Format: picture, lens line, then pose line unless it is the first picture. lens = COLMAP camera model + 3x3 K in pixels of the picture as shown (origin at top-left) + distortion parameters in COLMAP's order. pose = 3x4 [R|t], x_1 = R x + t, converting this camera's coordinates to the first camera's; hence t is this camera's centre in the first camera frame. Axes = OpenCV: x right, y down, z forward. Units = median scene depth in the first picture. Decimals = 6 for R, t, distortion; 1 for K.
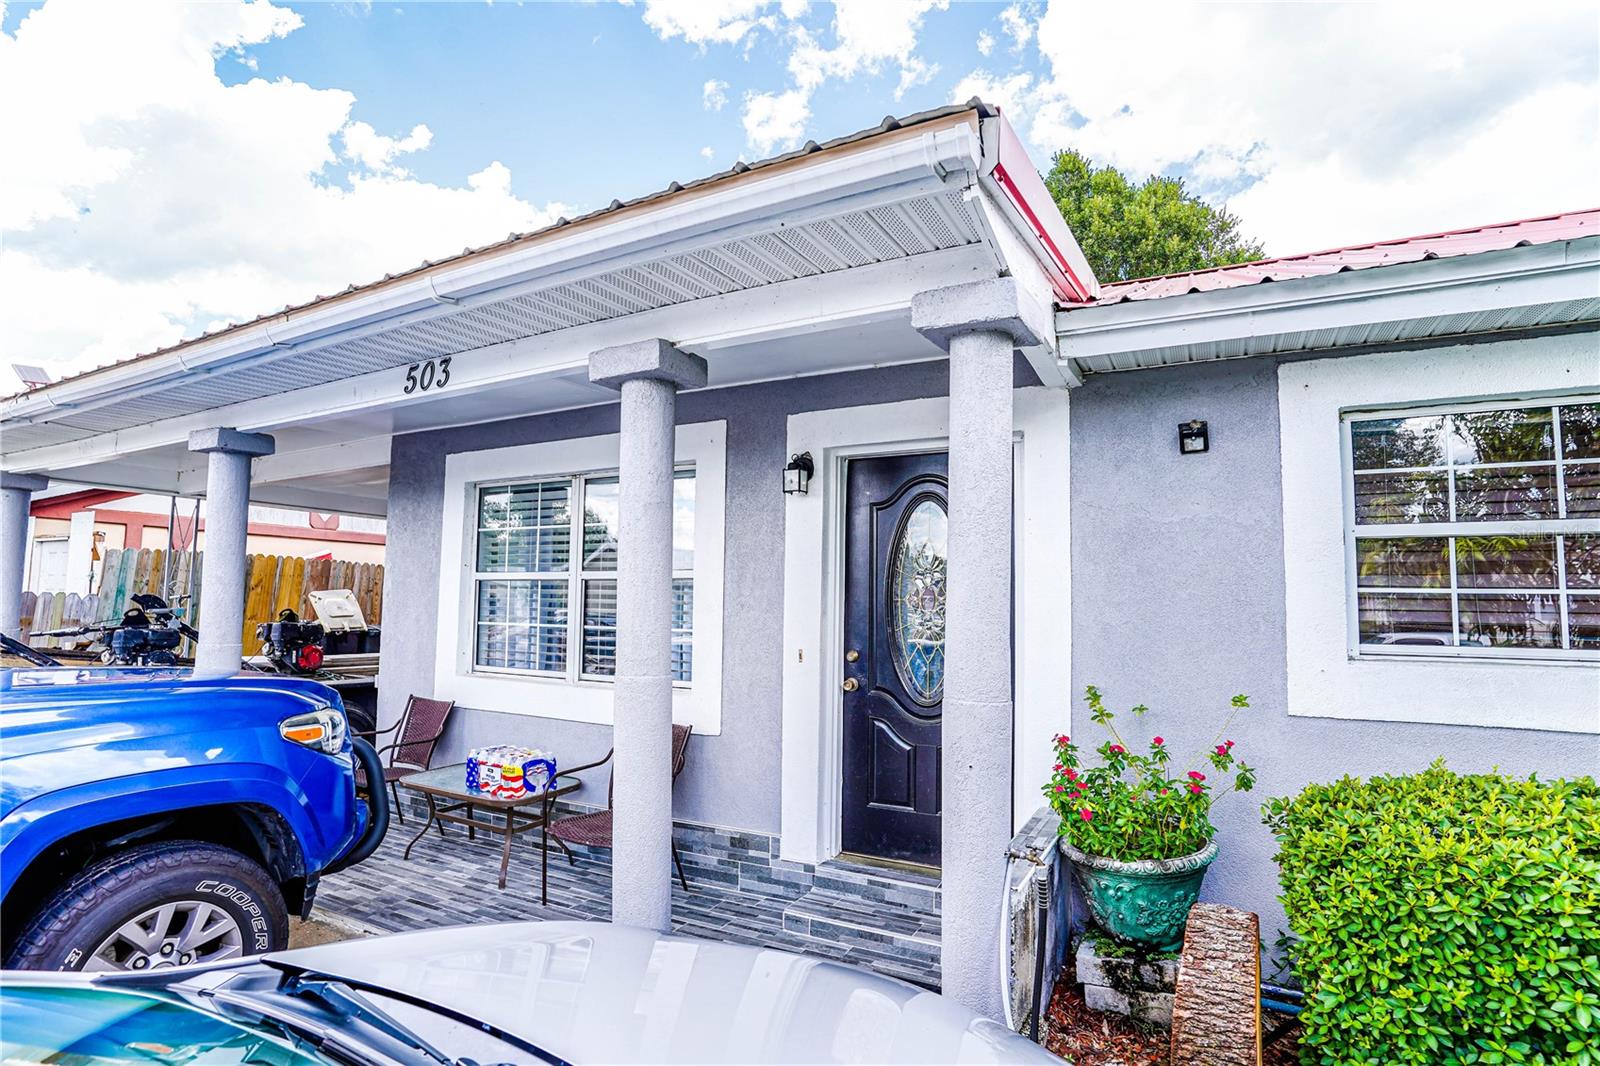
lens RADIAL K [[797.2, 0, 798.3], [0, 797.2, 537.5], [0, 0, 1]] dist [-0.066152, 0.031763]
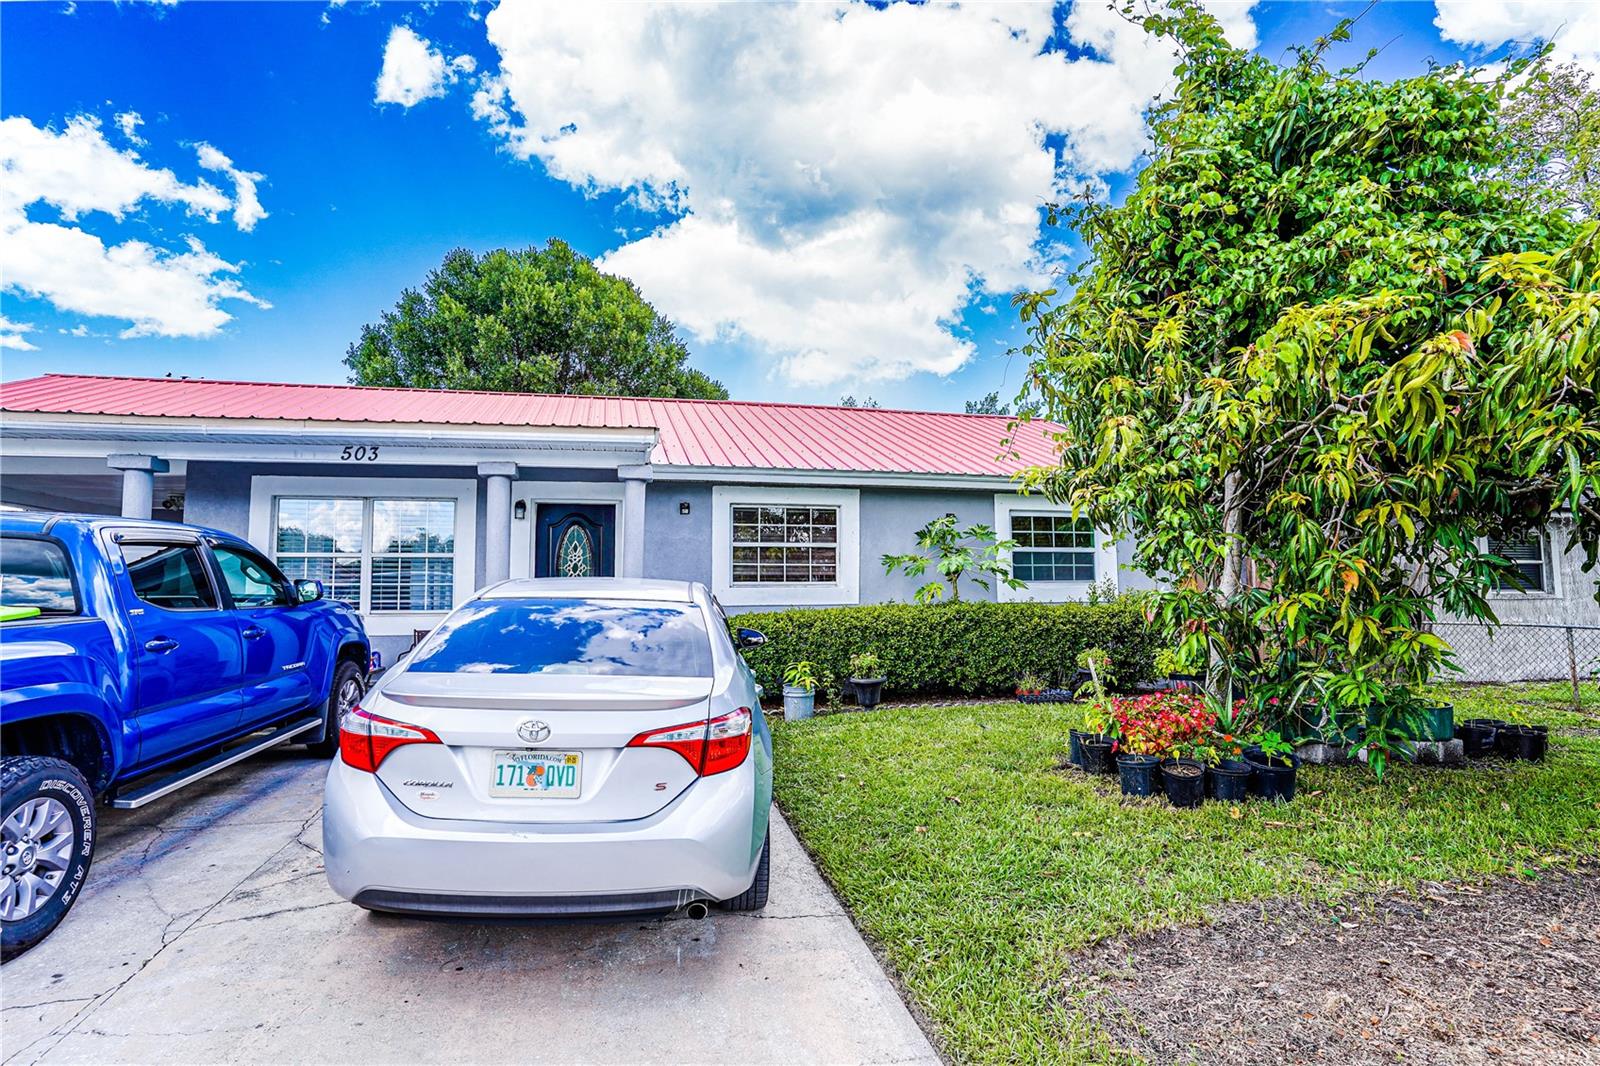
lens RADIAL K [[797.2, 0, 798.3], [0, 797.2, 537.5], [0, 0, 1]] dist [-0.066152, 0.031763]
pose [[0.760081, 0.035156, 0.648877, -1.622904], [-0.034598, 0.999309, -0.013615, -0.001575], [-0.648907, -0.012102, 0.760771, -2.244556]]
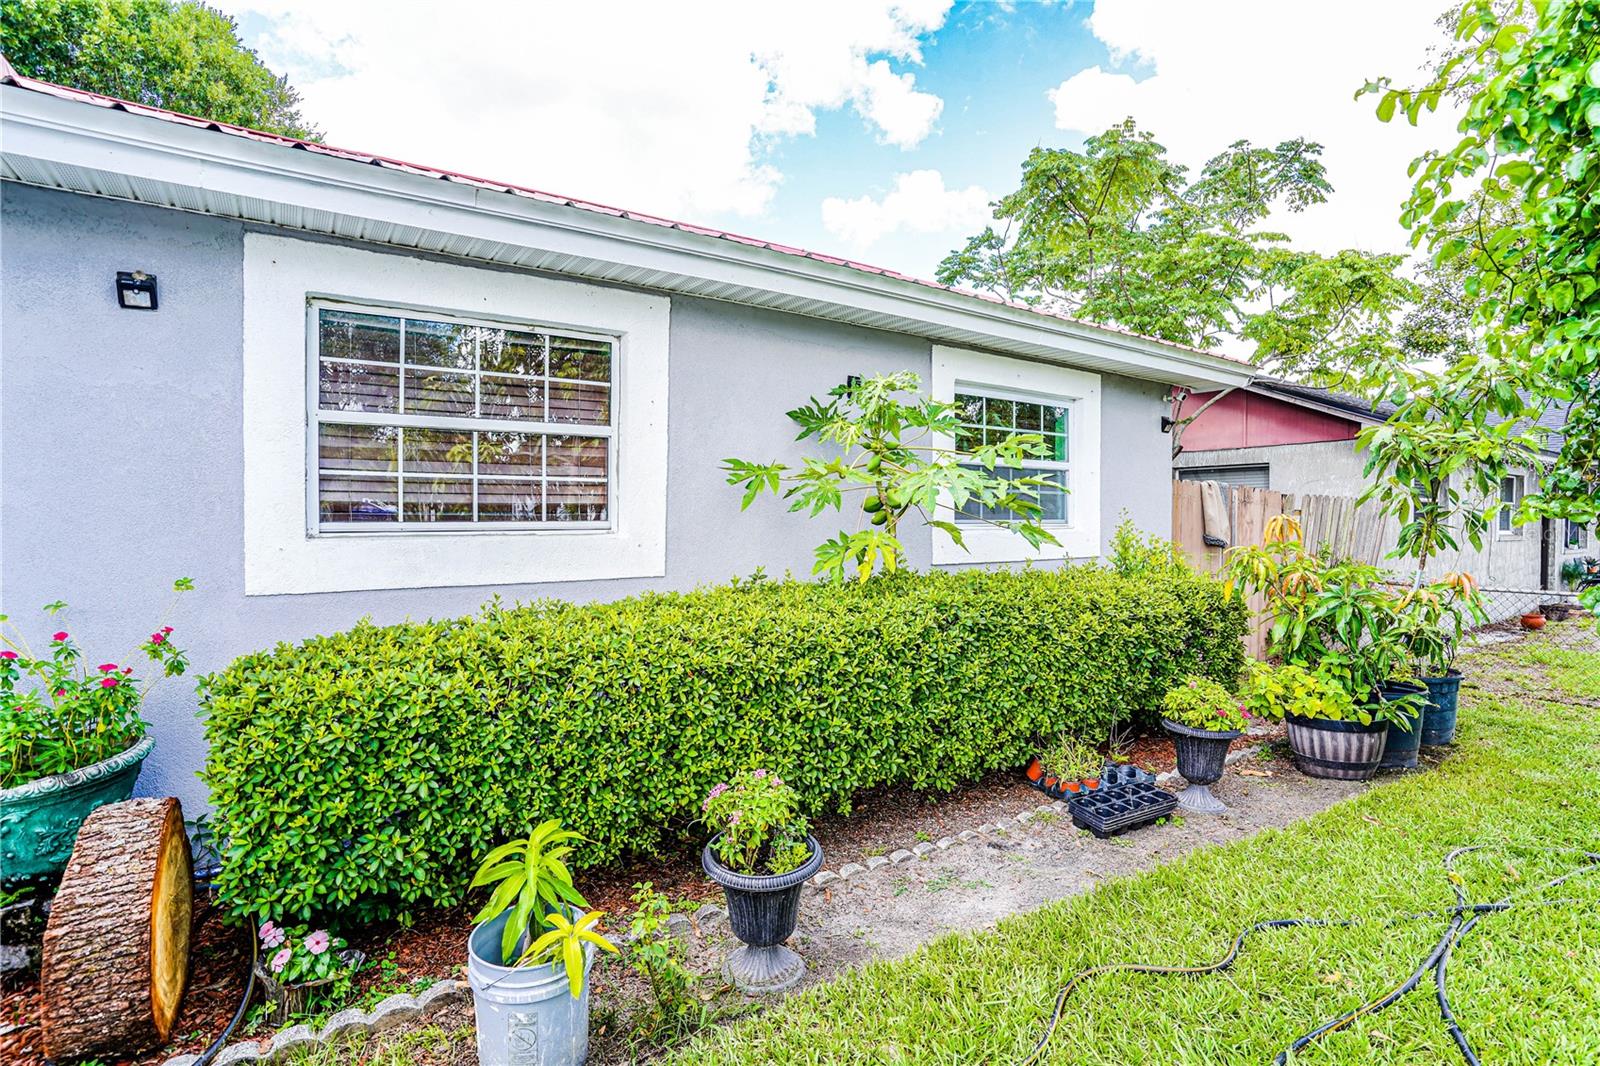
lens RADIAL K [[797.2, 0, 798.3], [0, 797.2, 537.5], [0, 0, 1]] dist [-0.066152, 0.031763]
pose [[0.478743, -0.037173, 0.877168, 0.154658], [-0.066501, 0.994698, 0.078449, 0.045975], [-0.875433, -0.095890, 0.473733, -0.113260]]
